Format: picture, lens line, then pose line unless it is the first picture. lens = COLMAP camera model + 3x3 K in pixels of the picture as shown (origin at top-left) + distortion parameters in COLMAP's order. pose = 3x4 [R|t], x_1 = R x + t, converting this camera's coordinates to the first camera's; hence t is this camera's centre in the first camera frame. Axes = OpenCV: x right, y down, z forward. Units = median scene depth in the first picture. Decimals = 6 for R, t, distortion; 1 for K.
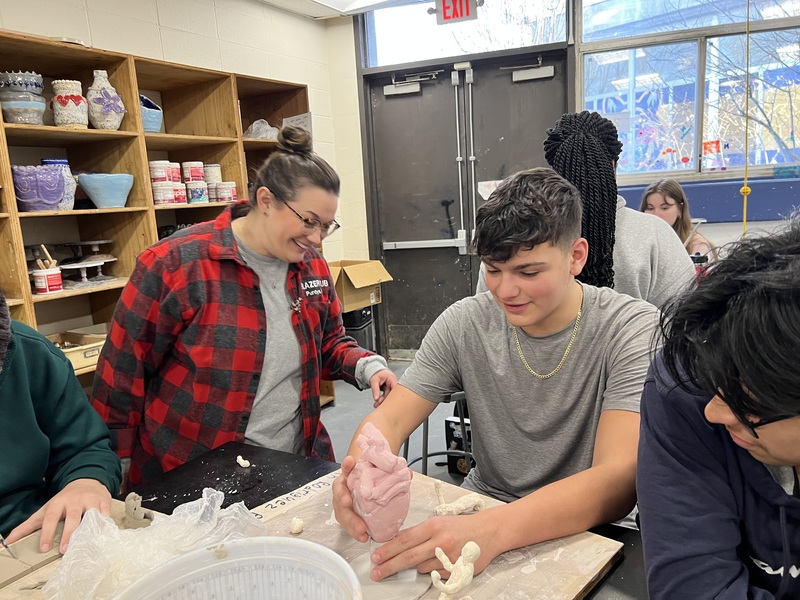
lens RADIAL K [[601.2, 0, 399.0], [0, 601.2, 296.3], [0, 0, 1]] dist [0.031483, -0.020239]
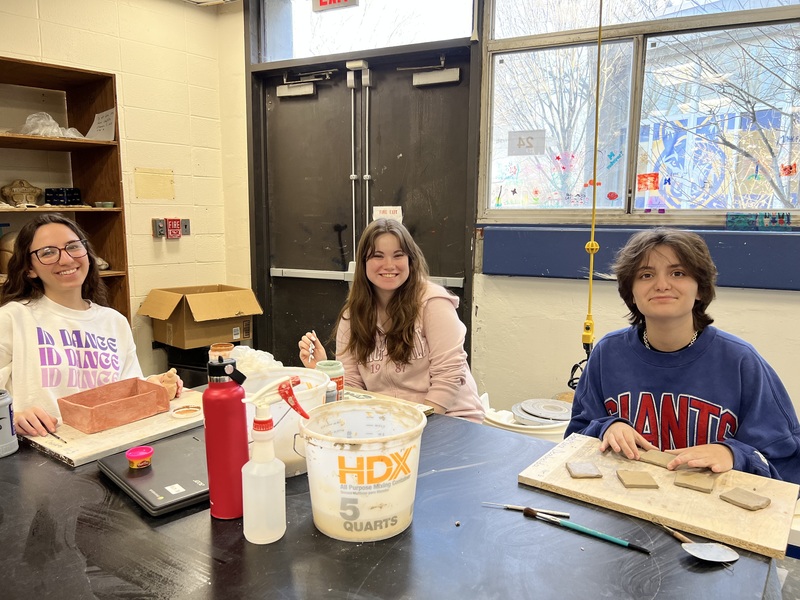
lens RADIAL K [[601.2, 0, 400.1], [0, 601.2, 303.8], [0, 0, 1]] dist [0.031483, -0.020239]
pose [[0.984516, 0.093146, -0.148497, 0.309495], [-0.095270, 0.995425, -0.007236, -0.054249], [0.147144, 0.021271, 0.988886, 0.193249]]
